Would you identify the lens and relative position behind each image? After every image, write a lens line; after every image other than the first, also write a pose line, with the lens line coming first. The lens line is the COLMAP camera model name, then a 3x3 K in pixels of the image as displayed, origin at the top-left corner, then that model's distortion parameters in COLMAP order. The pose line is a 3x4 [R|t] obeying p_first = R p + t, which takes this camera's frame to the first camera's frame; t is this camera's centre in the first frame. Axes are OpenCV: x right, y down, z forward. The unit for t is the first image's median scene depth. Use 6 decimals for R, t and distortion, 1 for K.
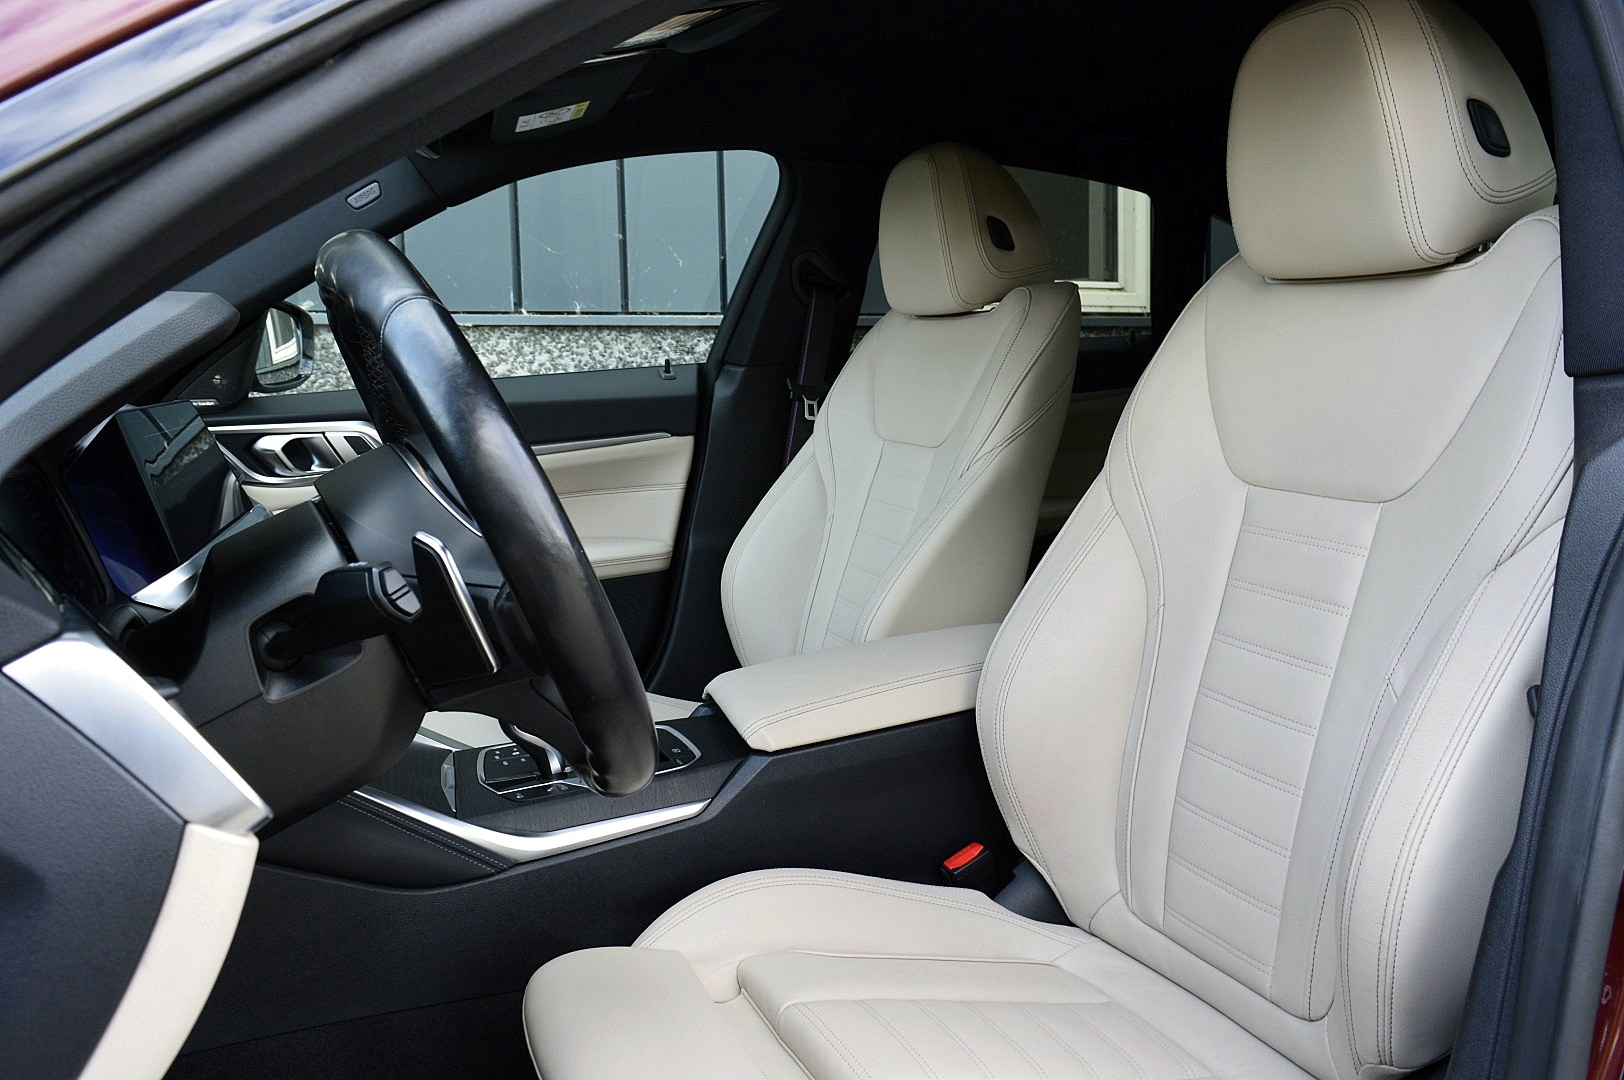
lens RADIAL K [[1284.0, 0, 781.2], [0, 1284.0, 567.2], [0, 0, 1]] dist [-0.008018, -0.009032]
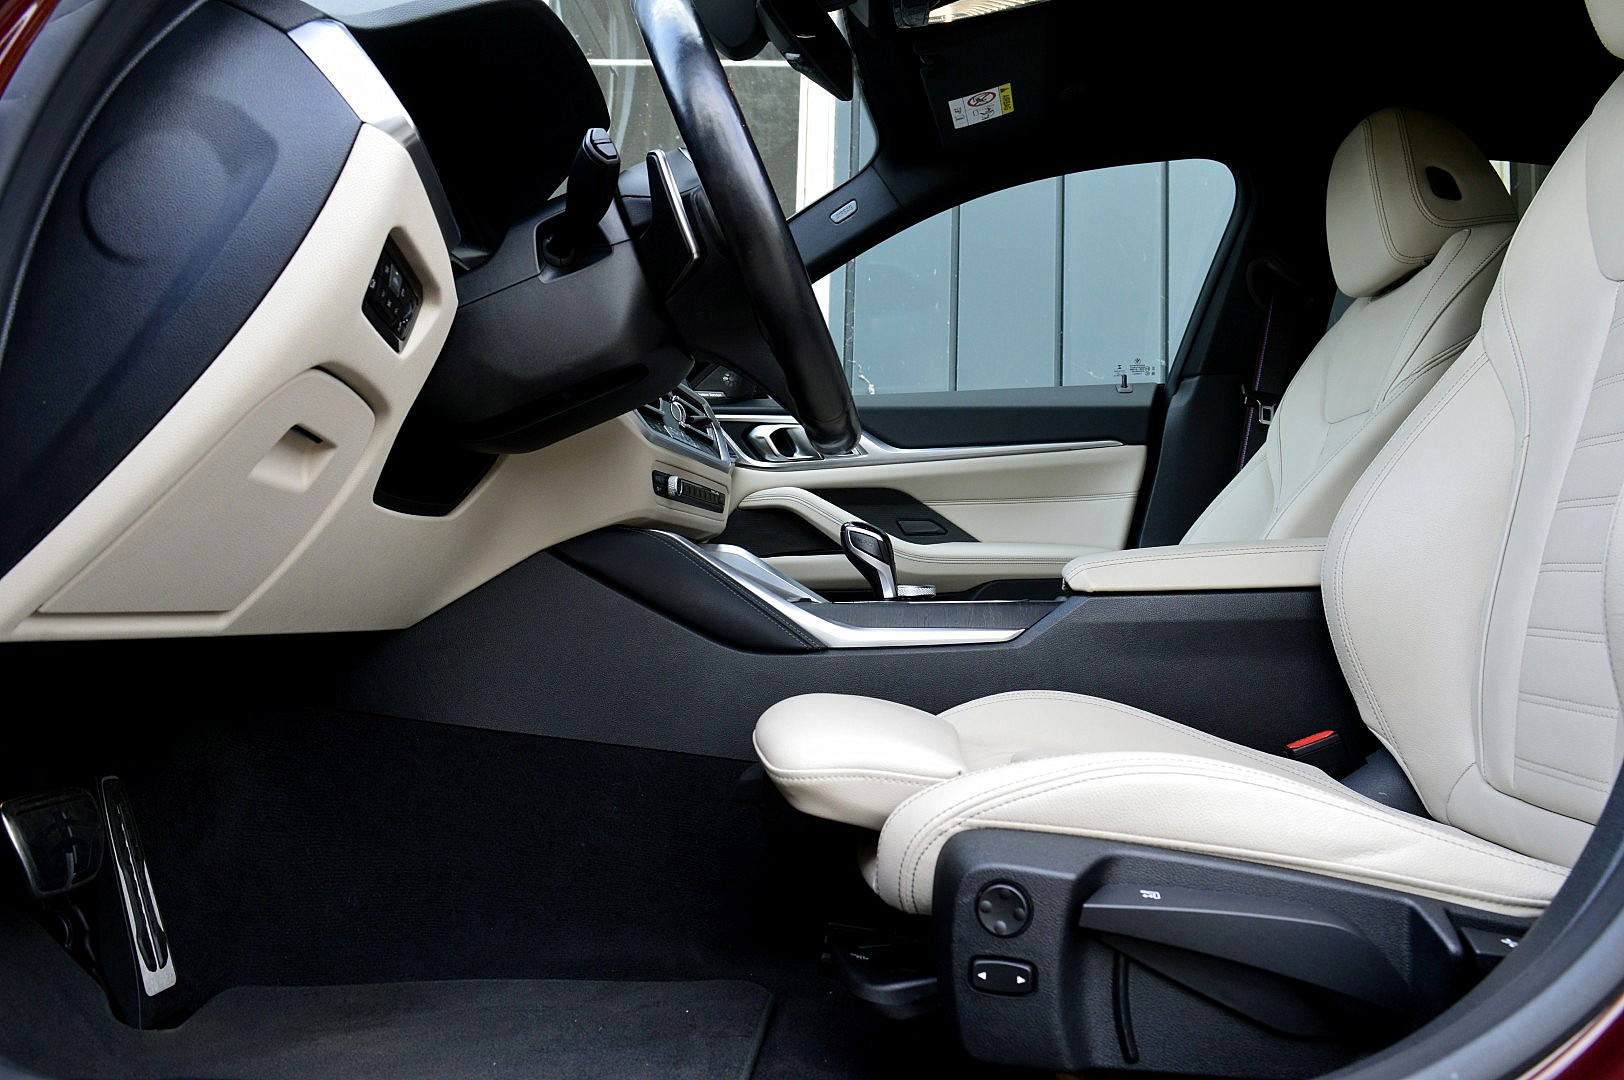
lens RADIAL K [[1284.0, 0, 777.4], [0, 1284.0, 571.8], [0, 0, 1]] dist [-0.008018, -0.009032]
pose [[0.882710, 0.022695, -0.469369, 0.174231], [-0.114809, 0.978979, -0.168577, 0.227514], [0.455677, 0.202692, 0.866761, -0.000184]]
